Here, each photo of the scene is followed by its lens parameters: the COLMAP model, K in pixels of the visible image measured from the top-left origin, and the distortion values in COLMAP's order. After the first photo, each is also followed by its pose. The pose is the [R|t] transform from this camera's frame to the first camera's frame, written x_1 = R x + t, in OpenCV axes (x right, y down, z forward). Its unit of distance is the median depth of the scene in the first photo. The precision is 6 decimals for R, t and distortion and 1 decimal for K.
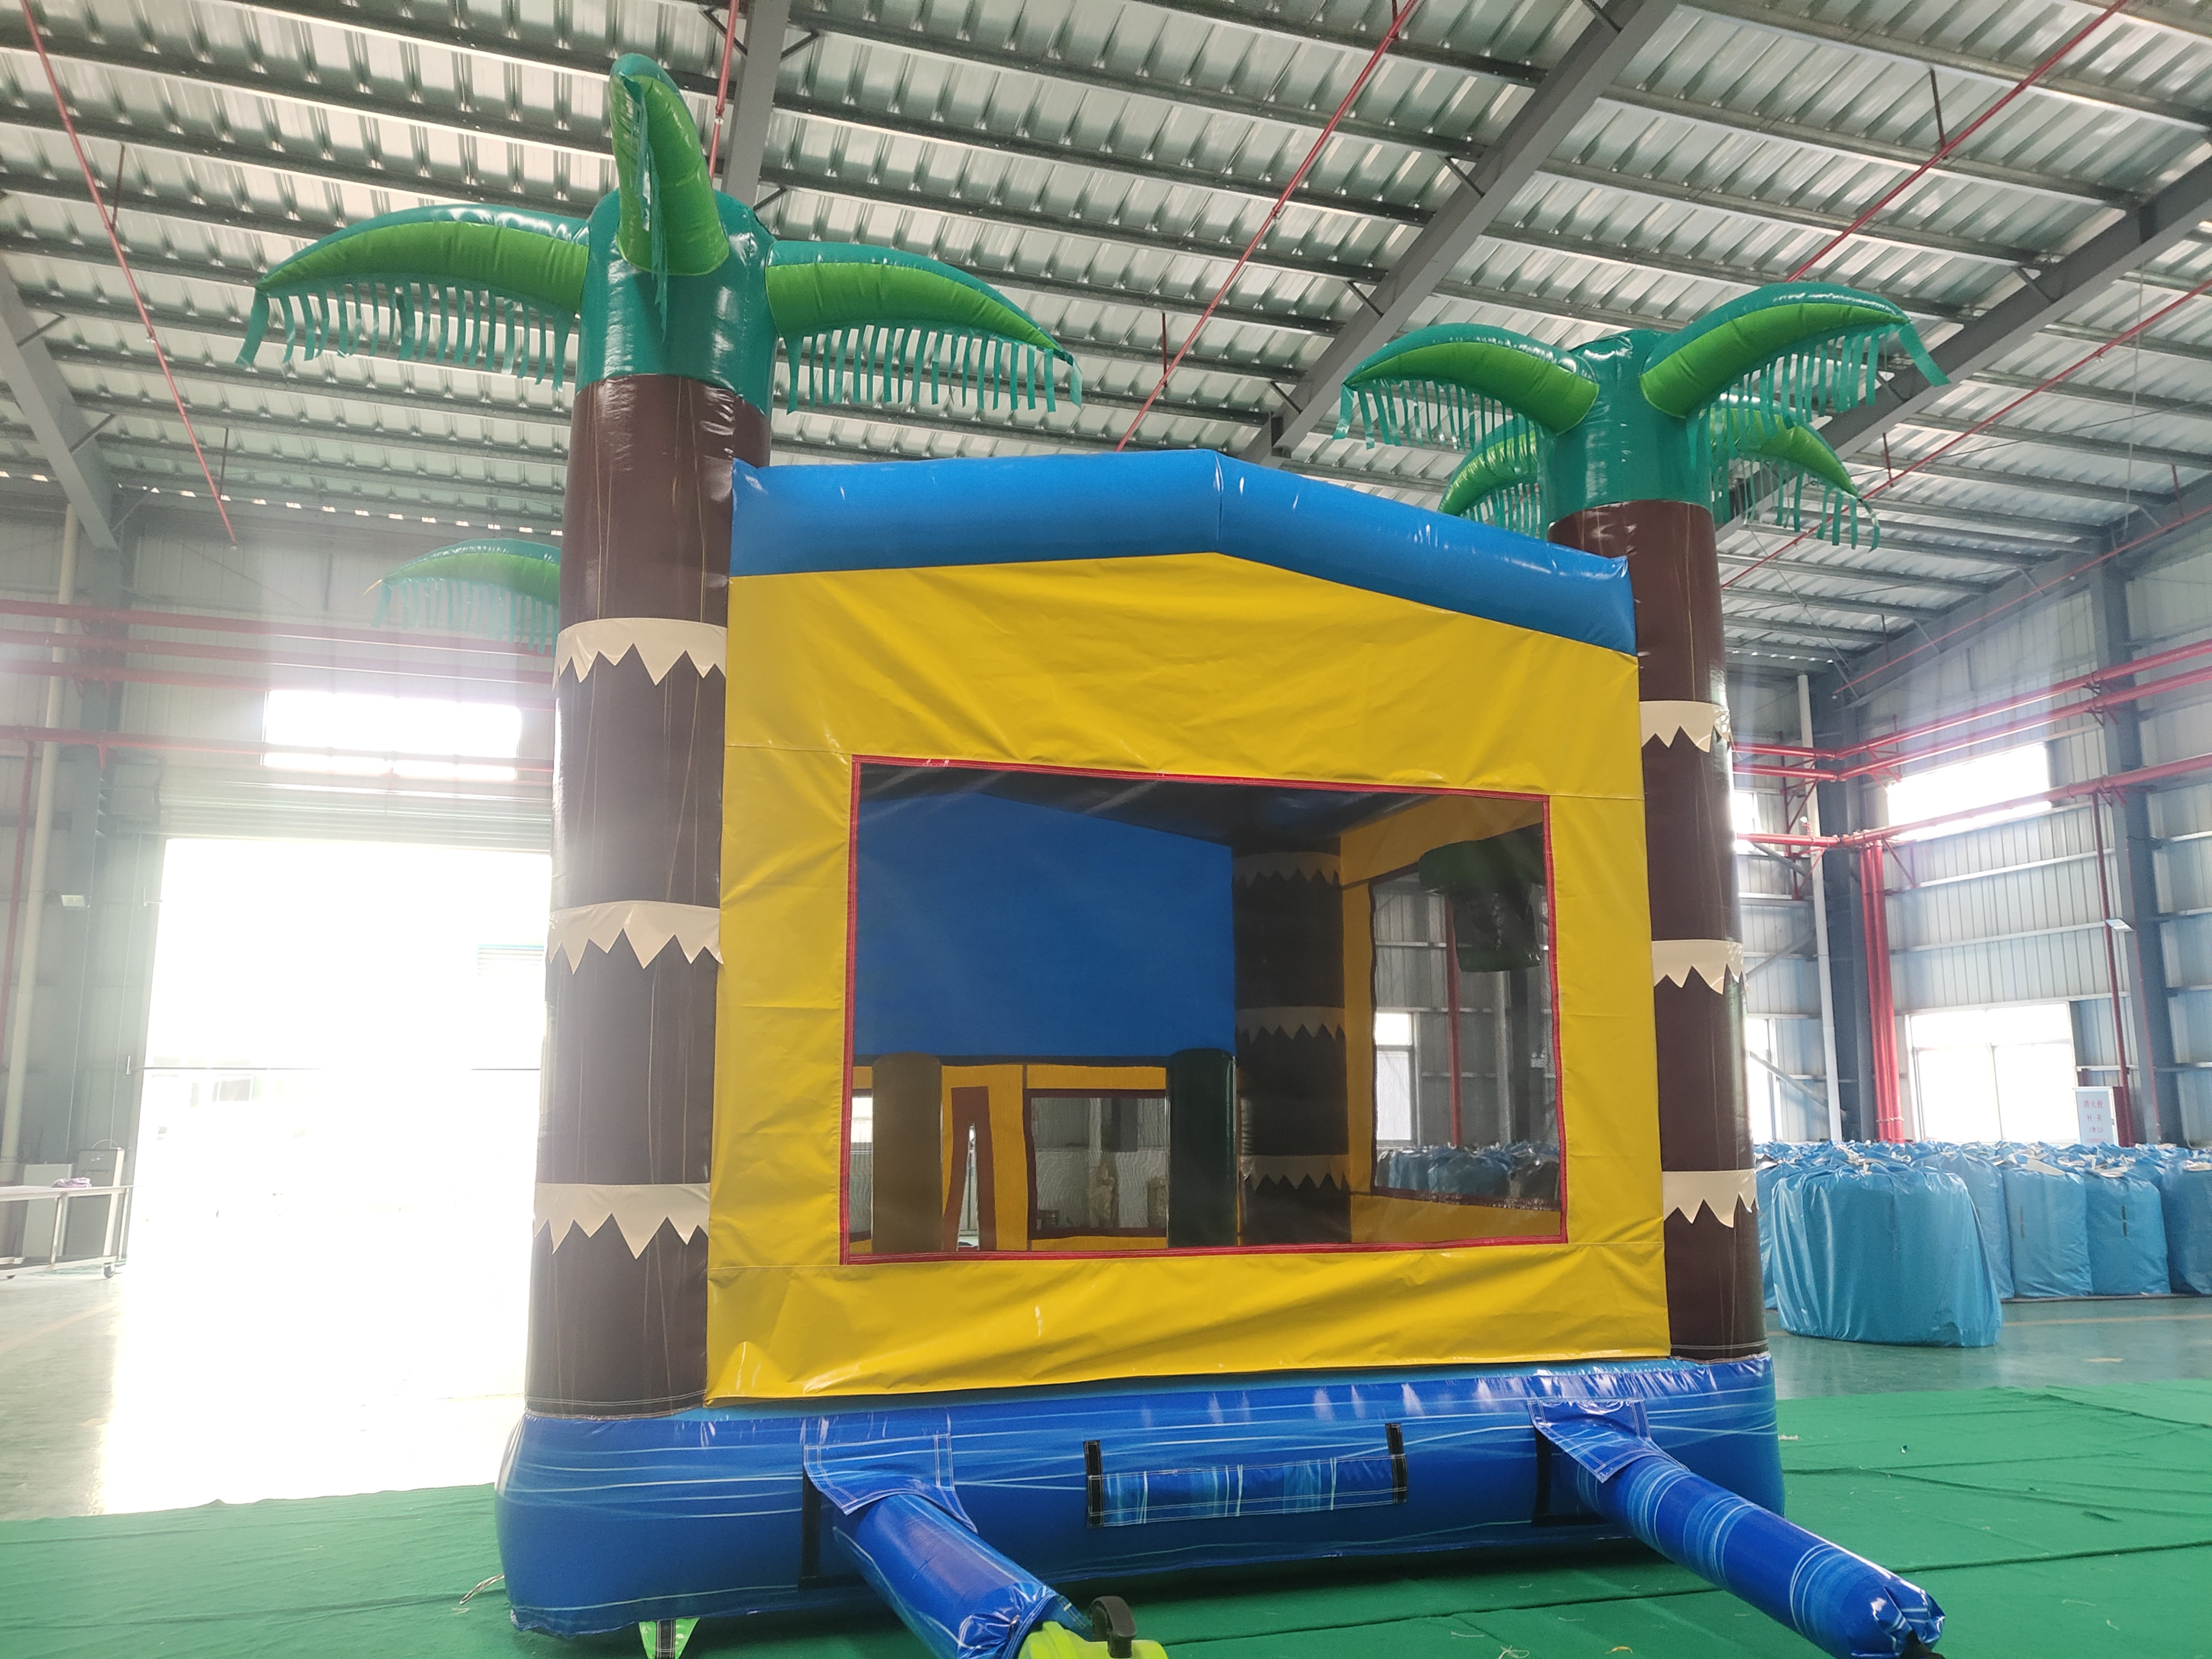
lens RADIAL K [[1776.8, 0, 1140.5], [0, 1776.8, 832.6], [0, 0, 1]] dist [0.031860, -0.001794]
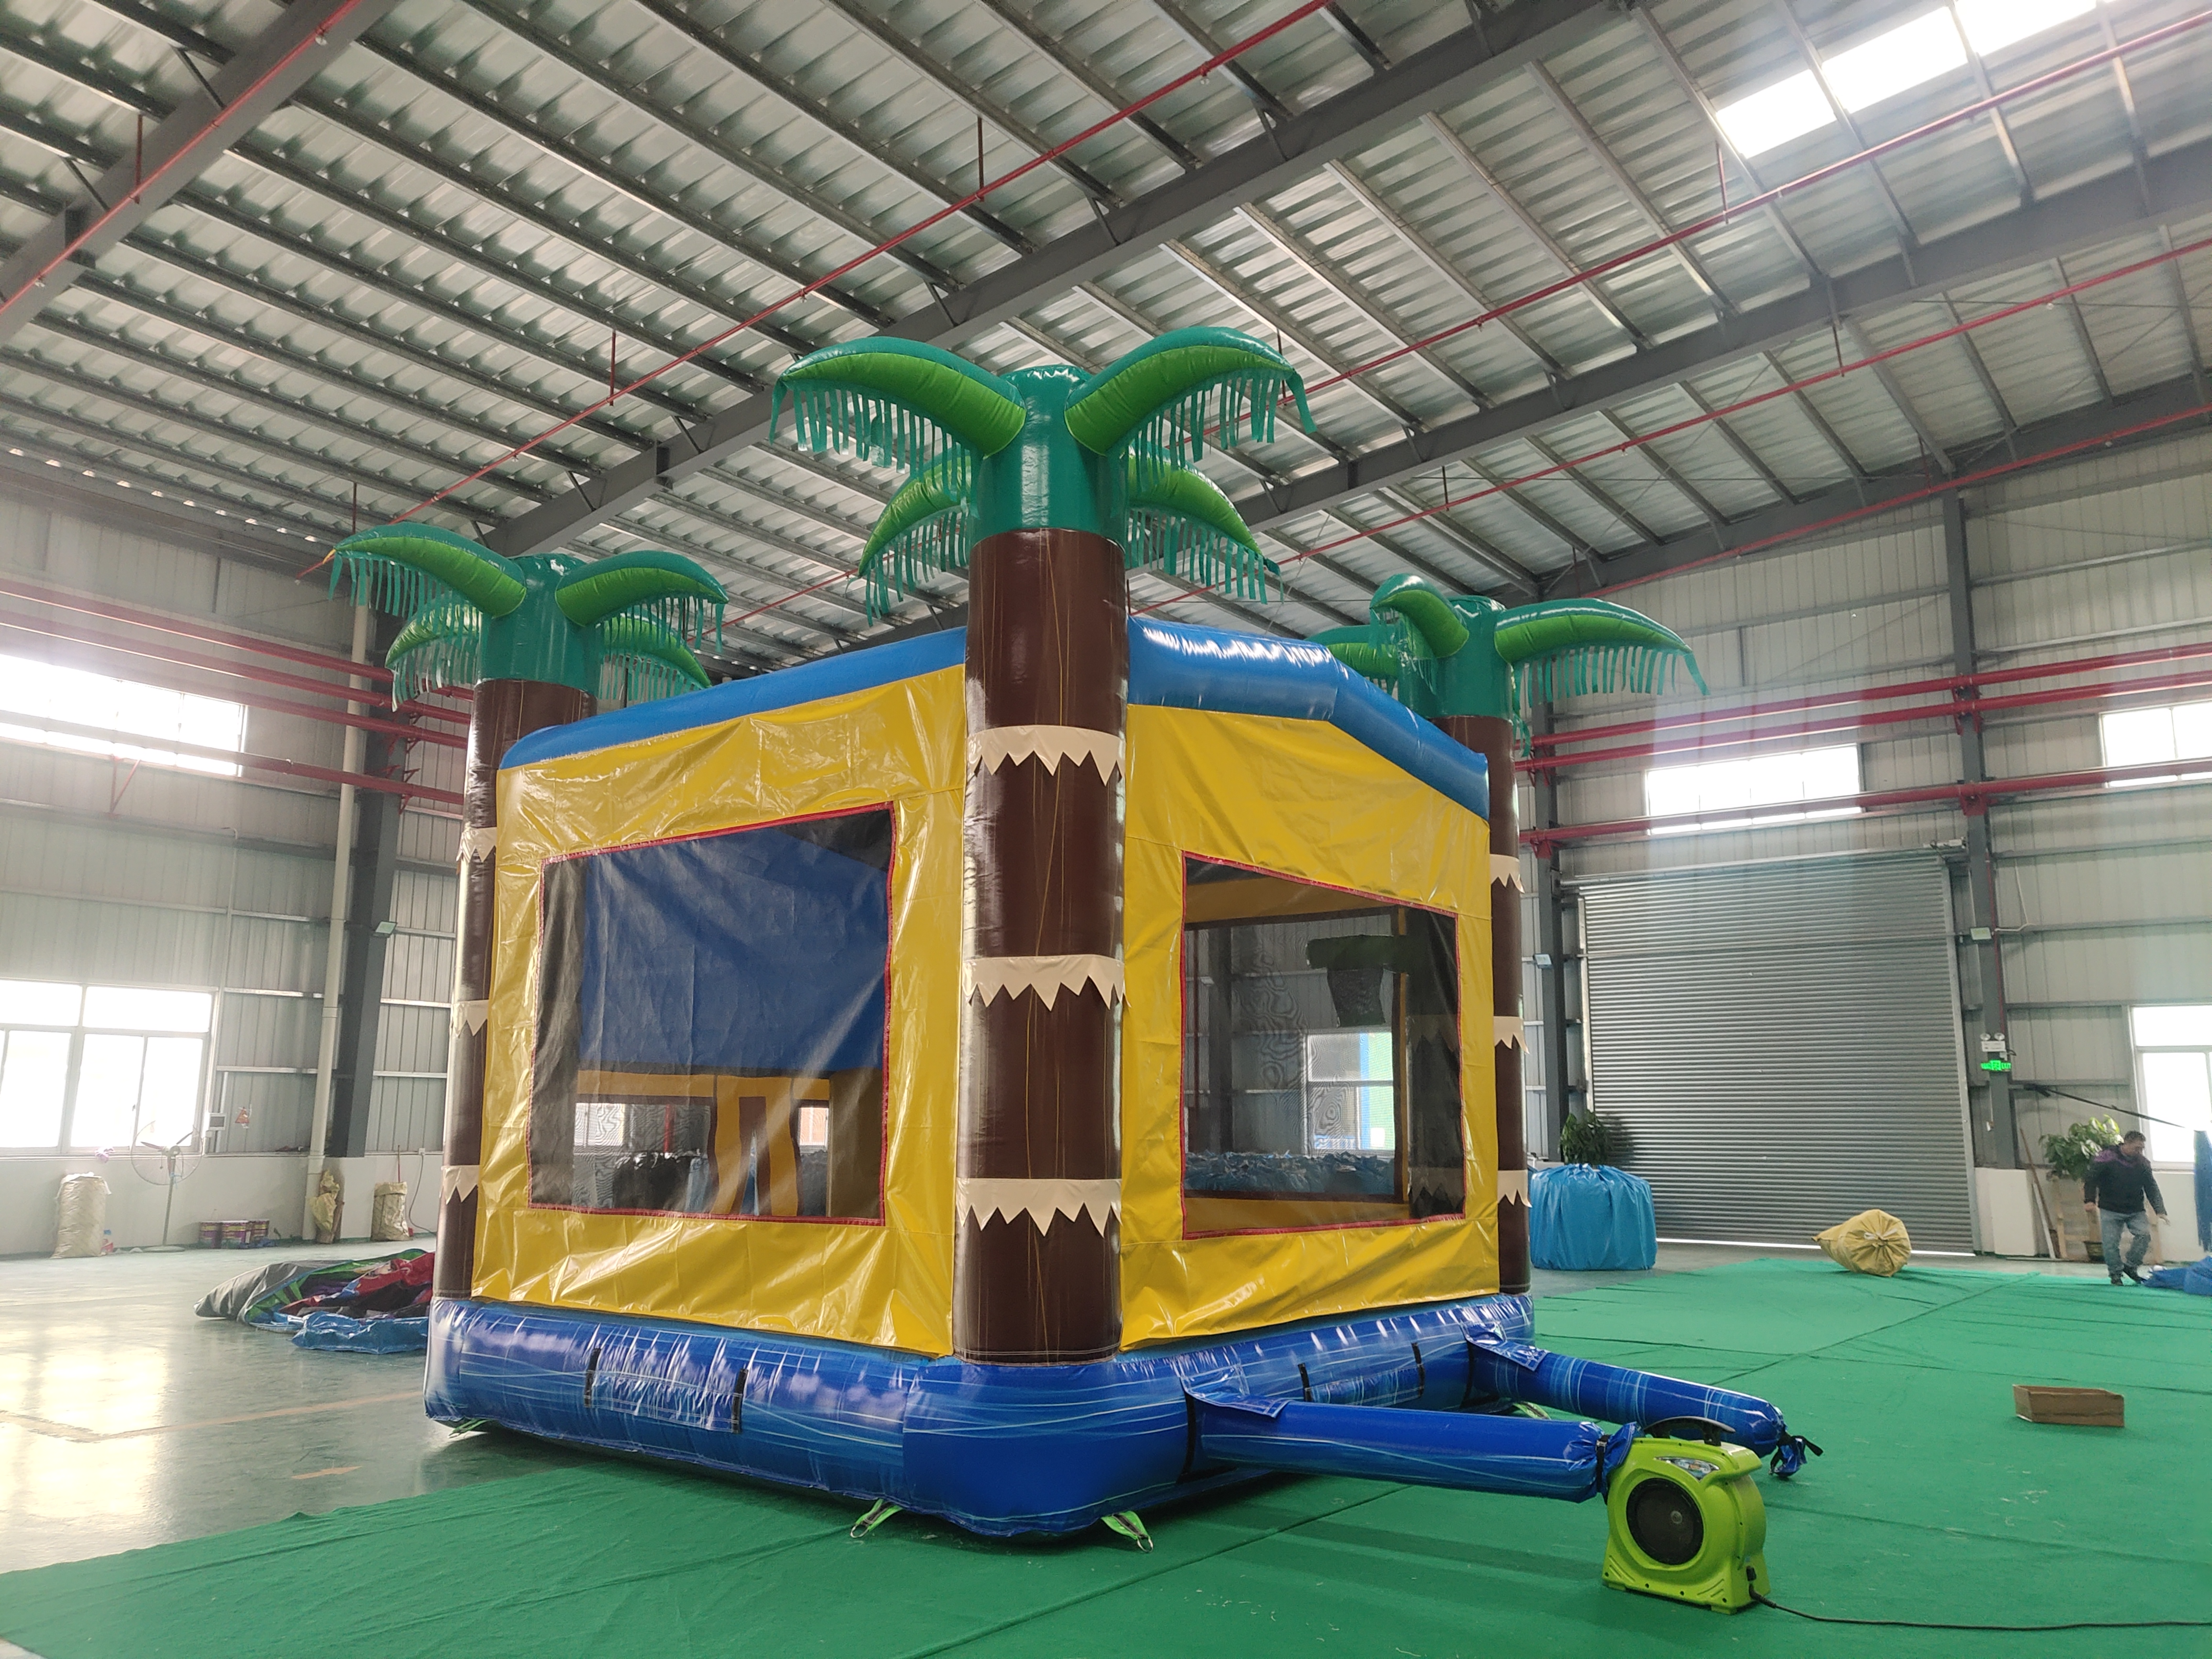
lens RADIAL K [[1776.8, 0, 1140.5], [0, 1776.8, 832.6], [0, 0, 1]] dist [0.031860, -0.001794]
pose [[0.809096, 0.108650, 0.577545, -0.852652], [-0.106913, 0.993575, -0.037138, -0.004675], [-0.577869, -0.031699, 0.815514, -0.041239]]
